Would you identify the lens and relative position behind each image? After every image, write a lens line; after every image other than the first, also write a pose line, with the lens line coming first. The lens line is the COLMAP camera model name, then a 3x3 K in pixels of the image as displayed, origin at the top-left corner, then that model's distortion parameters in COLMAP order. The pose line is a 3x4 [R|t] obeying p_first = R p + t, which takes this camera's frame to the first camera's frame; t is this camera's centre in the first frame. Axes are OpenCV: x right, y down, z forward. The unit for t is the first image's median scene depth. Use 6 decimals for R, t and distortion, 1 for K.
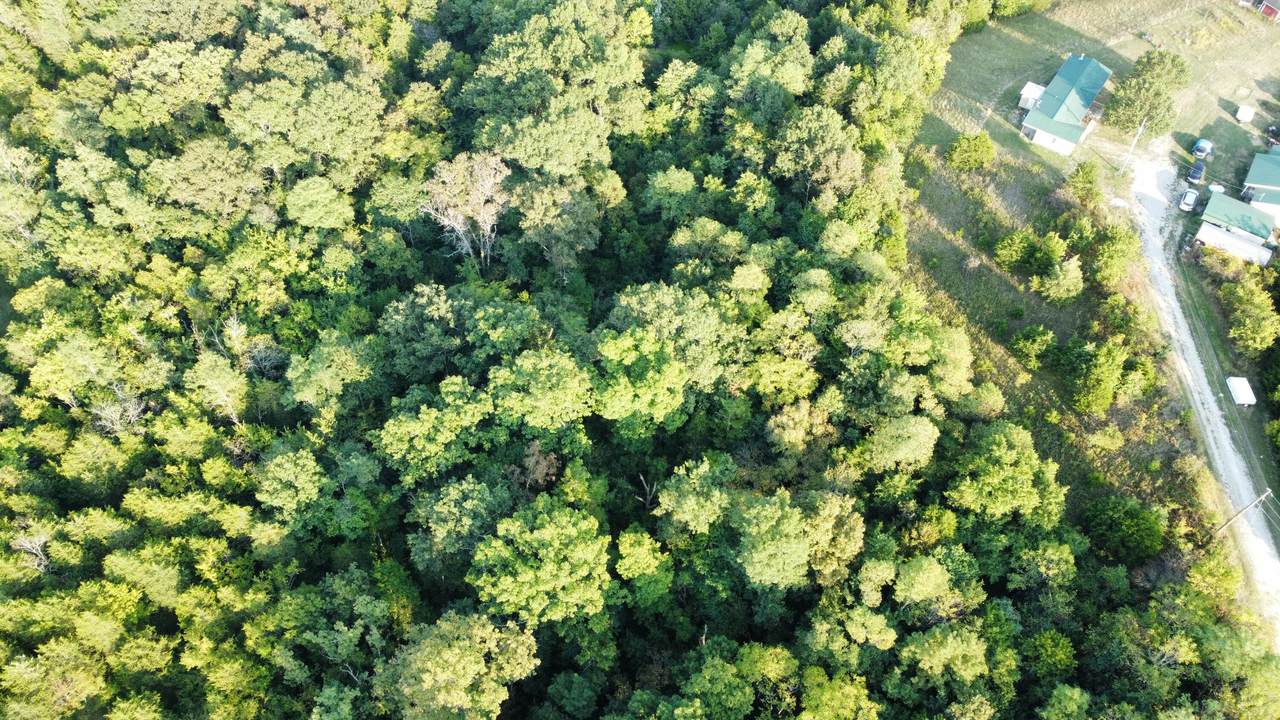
lens RADIAL K [[971.5, 0, 640.0], [0, 971.5, 360.0], [0, 0, 1]] dist [0.021394, -0.047842]
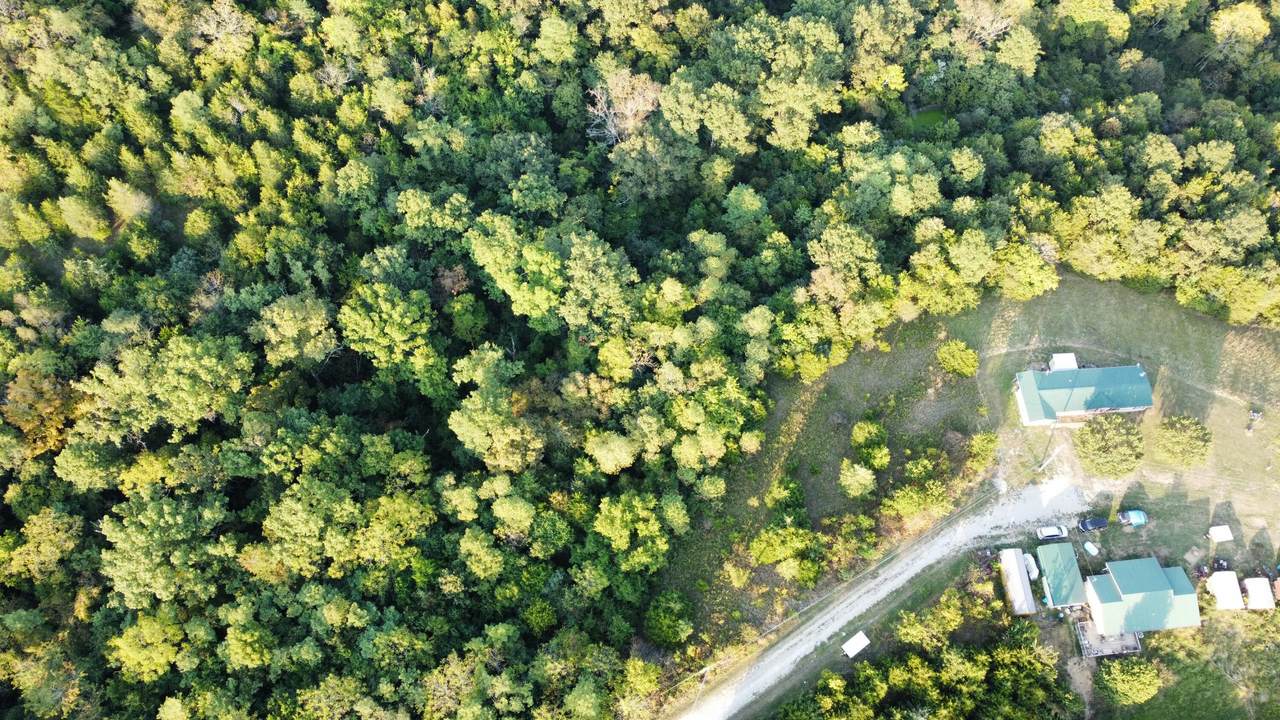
lens RADIAL K [[971.5, 0, 640.0], [0, 971.5, 360.0], [0, 0, 1]] dist [0.021394, -0.047842]
pose [[0.632633, 0.702008, -0.327048, 0.630238], [-0.633363, 0.712003, 0.303154, -0.422359], [0.445675, 0.015355, 0.895063, -0.172610]]
